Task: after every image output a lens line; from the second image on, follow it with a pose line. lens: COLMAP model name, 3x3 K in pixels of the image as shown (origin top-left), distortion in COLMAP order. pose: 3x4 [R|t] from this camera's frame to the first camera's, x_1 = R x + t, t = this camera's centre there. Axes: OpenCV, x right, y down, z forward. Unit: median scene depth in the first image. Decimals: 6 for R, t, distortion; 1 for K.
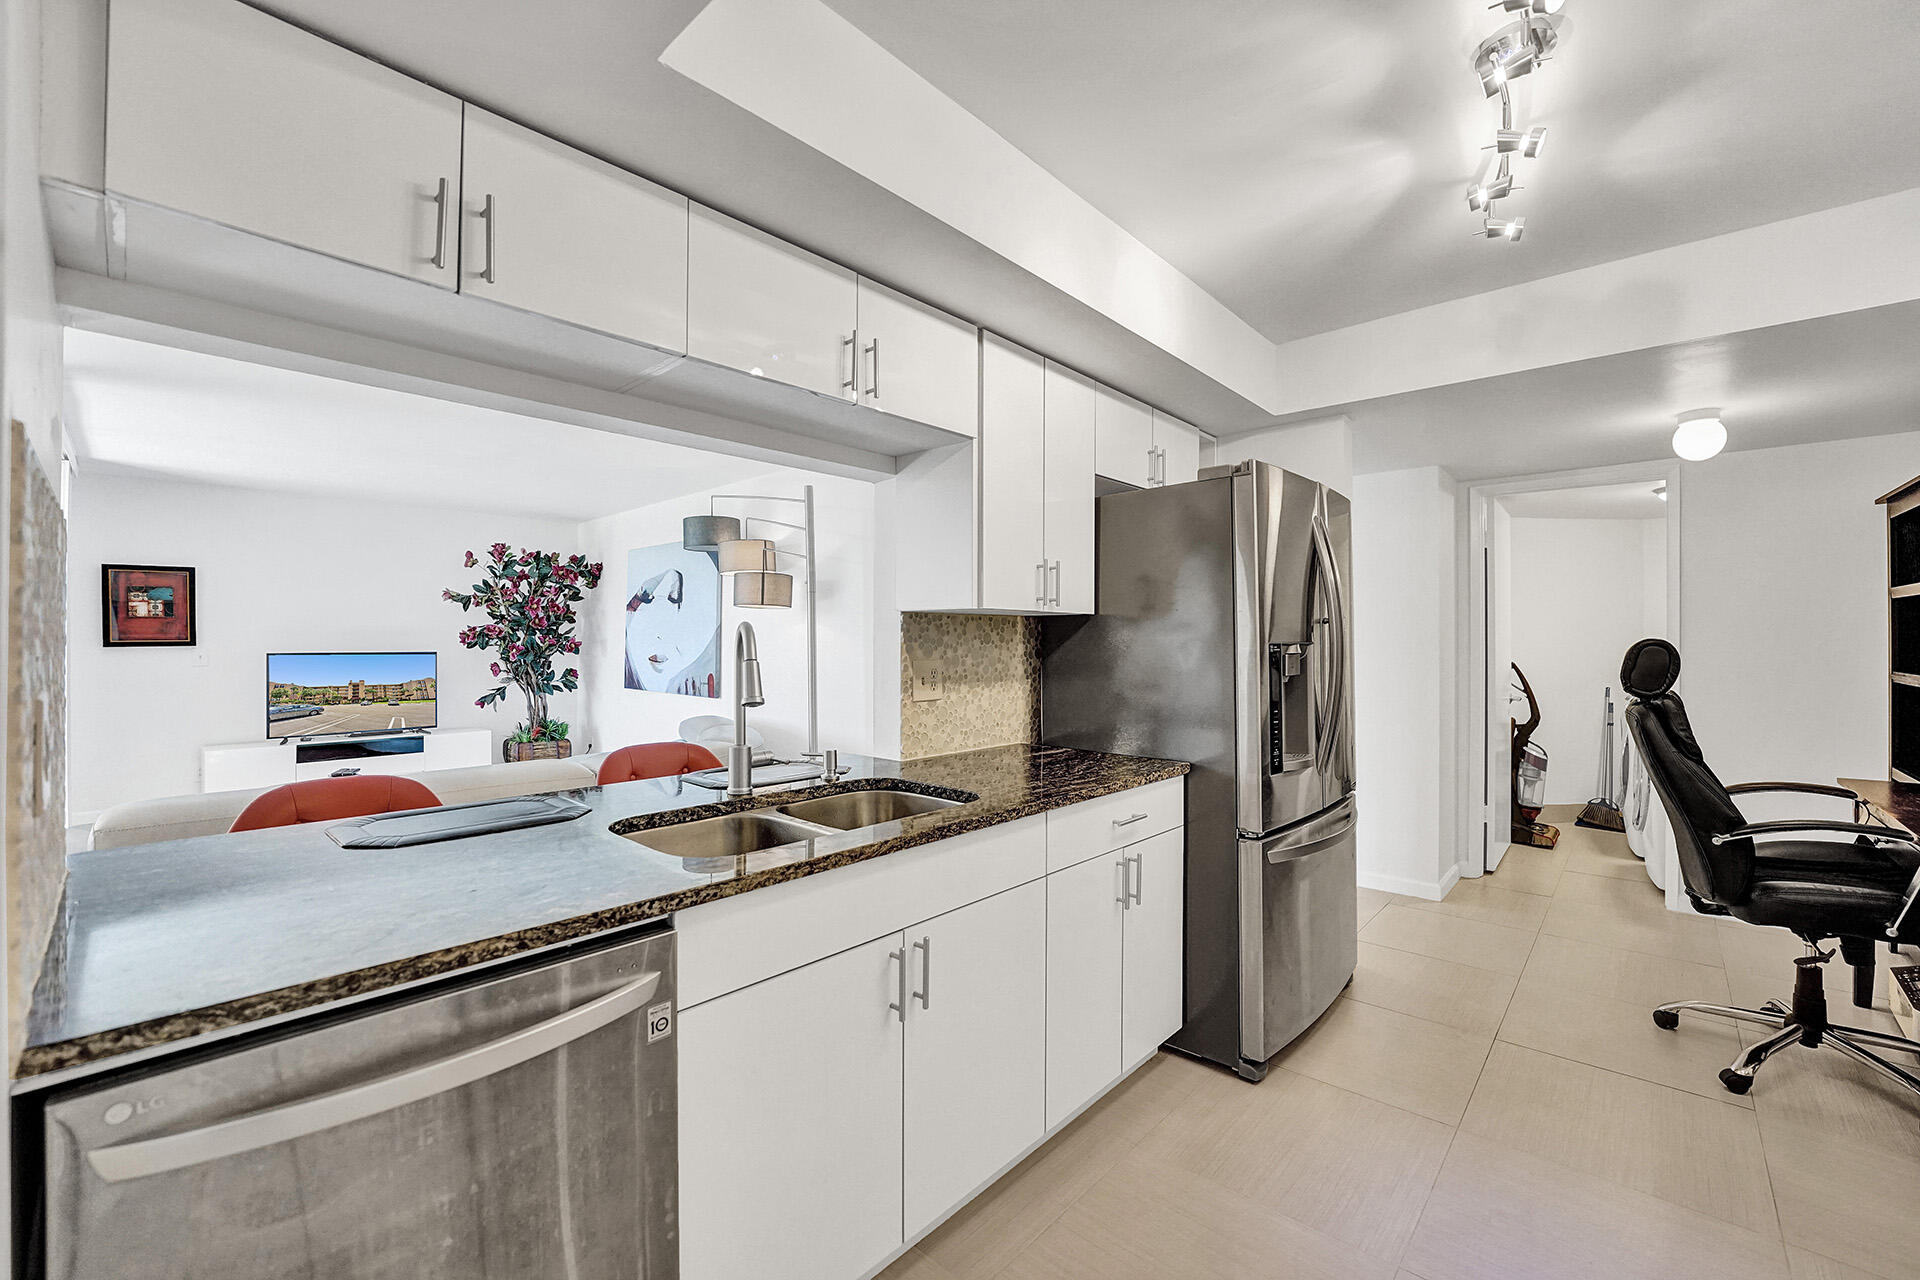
lens RADIAL K [[784.3, 0, 954.8], [0, 784.3, 635.2], [0, 0, 1]] dist [-0.028468, 0.001913]
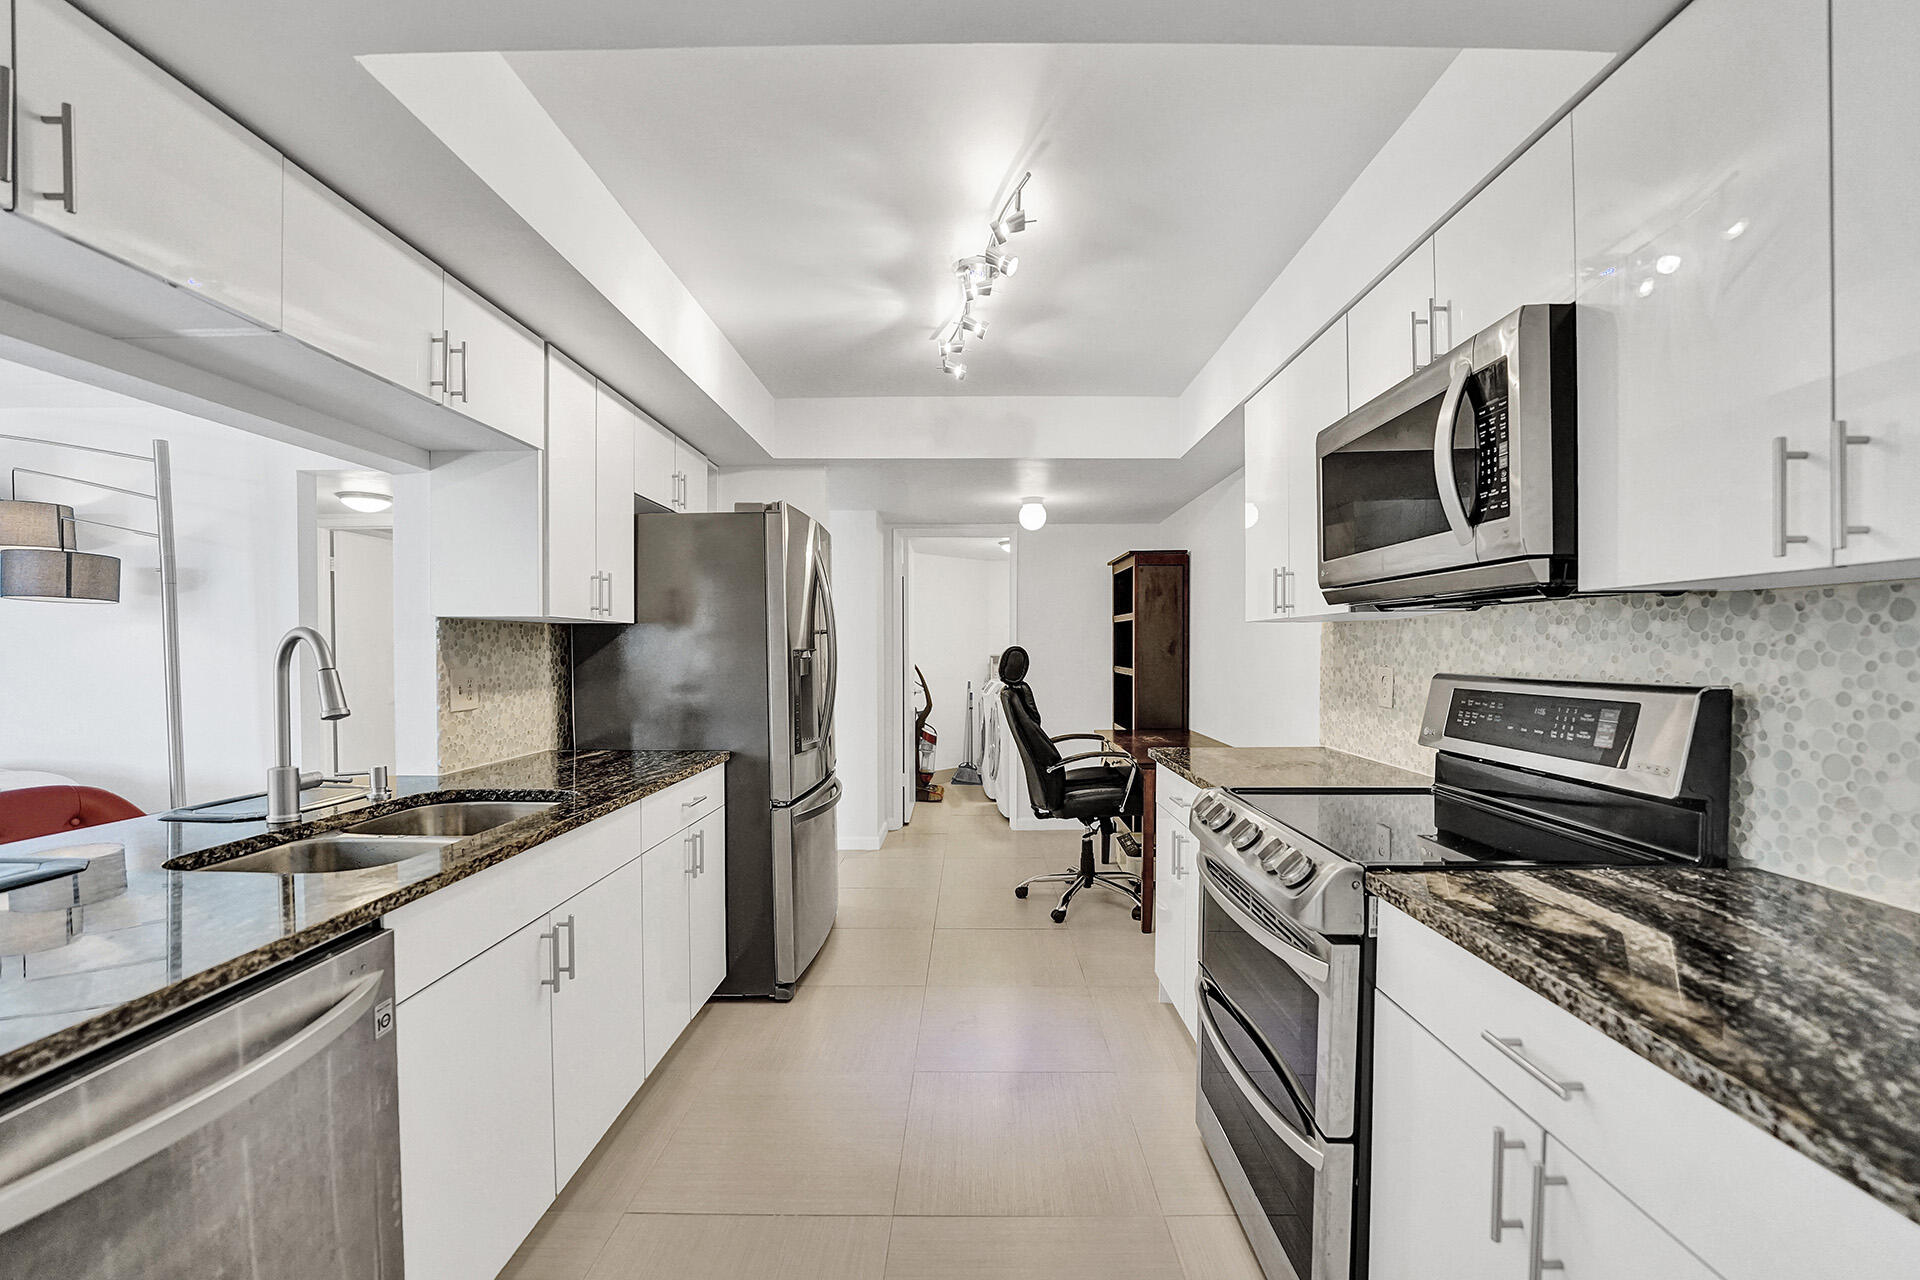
lens RADIAL K [[784.3, 0, 967.2], [0, 784.3, 651.2], [0, 0, 1]] dist [-0.028468, 0.001913]
pose [[0.748789, -0.003340, 0.662800, -0.225899], [-0.004064, 0.999945, 0.009630, -0.000440], [-0.662796, -0.009904, 0.748734, -0.127790]]
